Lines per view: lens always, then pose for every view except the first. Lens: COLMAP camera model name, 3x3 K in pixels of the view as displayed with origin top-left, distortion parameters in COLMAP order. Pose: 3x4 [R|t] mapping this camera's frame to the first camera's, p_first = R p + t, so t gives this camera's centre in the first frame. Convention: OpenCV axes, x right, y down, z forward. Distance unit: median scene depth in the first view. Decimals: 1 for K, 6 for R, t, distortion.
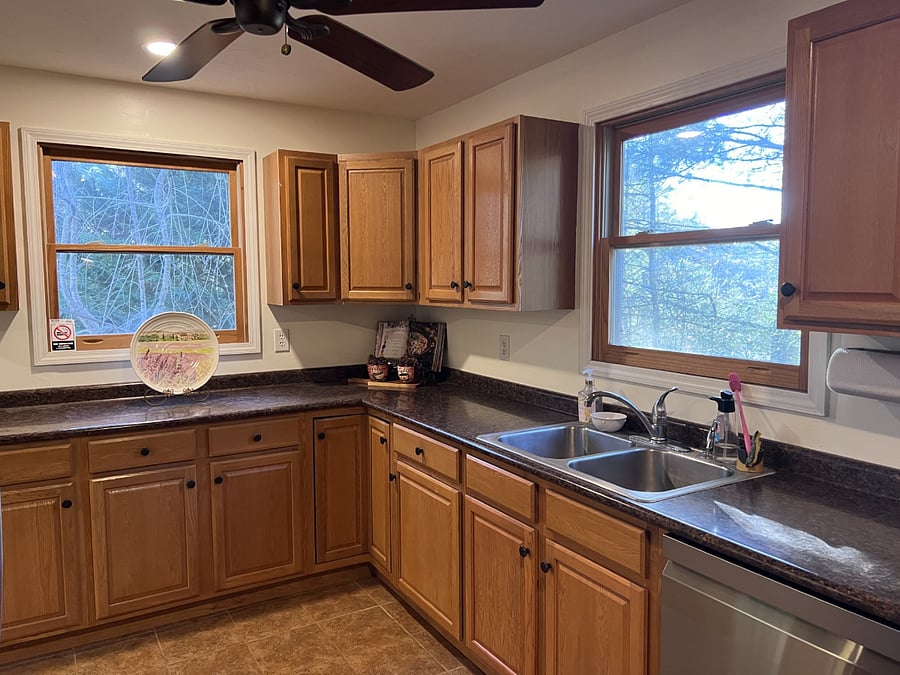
lens RADIAL K [[681.5, 0, 451.0], [0, 681.5, 338.0], [0, 0, 1]] dist [0.033464, -0.018160]
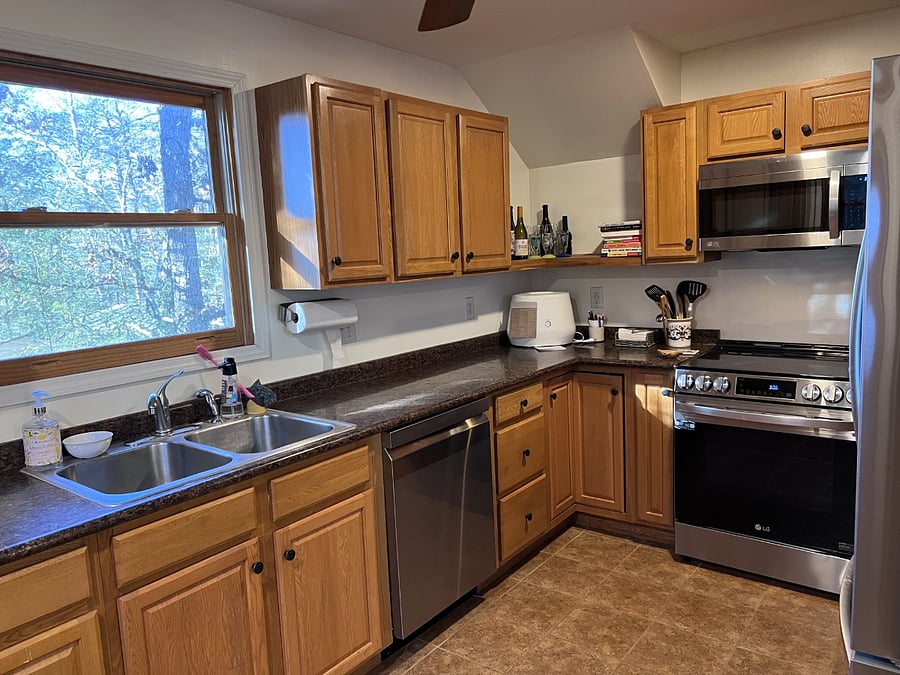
lens RADIAL K [[681.5, 0, 450.4], [0, 681.5, 336.7], [0, 0, 1]] dist [0.033464, -0.018160]
pose [[-0.374805, -0.110563, 0.920487, -0.772823], [0.121884, 0.978369, 0.167145, -0.098880], [-0.919057, 0.174840, -0.353222, 1.031673]]
